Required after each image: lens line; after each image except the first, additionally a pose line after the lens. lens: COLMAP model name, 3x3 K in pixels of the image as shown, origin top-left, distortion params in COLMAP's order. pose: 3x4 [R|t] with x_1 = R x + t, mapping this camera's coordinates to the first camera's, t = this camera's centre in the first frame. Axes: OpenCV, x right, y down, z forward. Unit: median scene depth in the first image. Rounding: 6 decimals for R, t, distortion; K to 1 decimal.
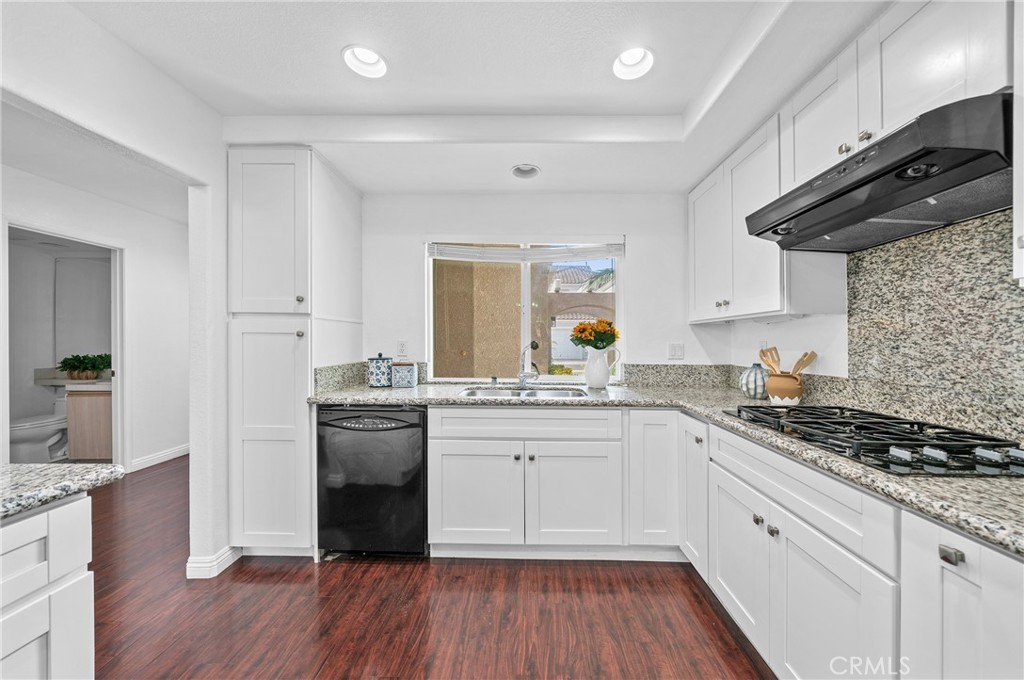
lens RADIAL K [[358.9, 0, 509.3], [0, 358.9, 345.1], [0, 0, 1]] dist [0.000479, 0.000040]
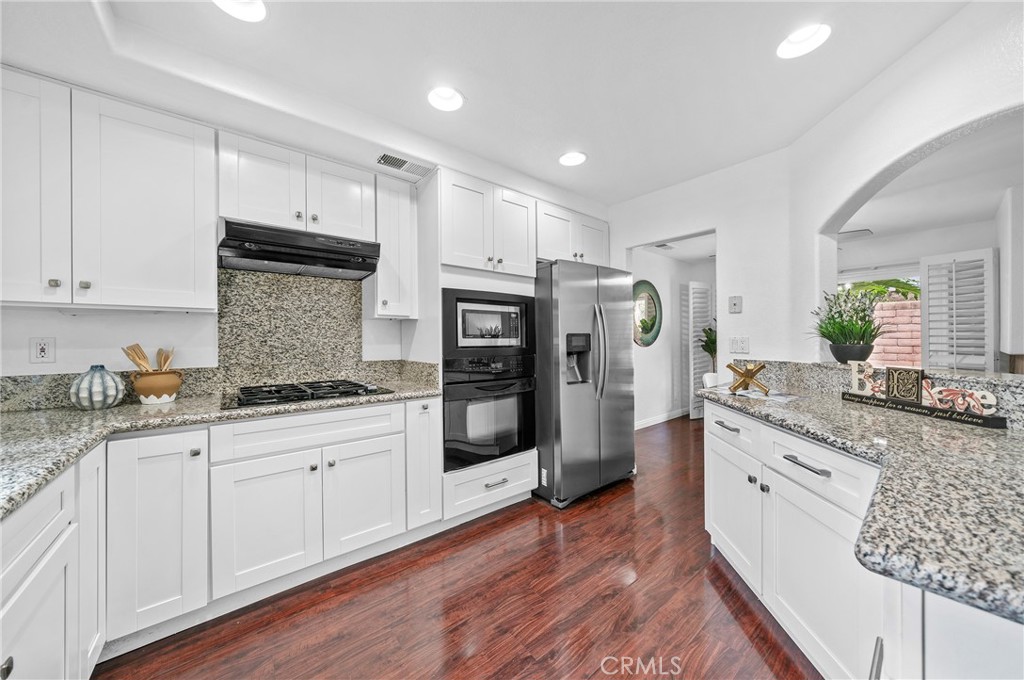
lens RADIAL K [[347.7, 0, 512.0], [0, 347.7, 340.0], [0, 0, 1]] dist [0.000048, 0.000003]
pose [[-0.653896, -0.004714, 0.756570, -0.700685], [0.008295, 0.999876, 0.013399, -0.009962], [-0.756539, 0.015038, -0.653776, 1.105790]]
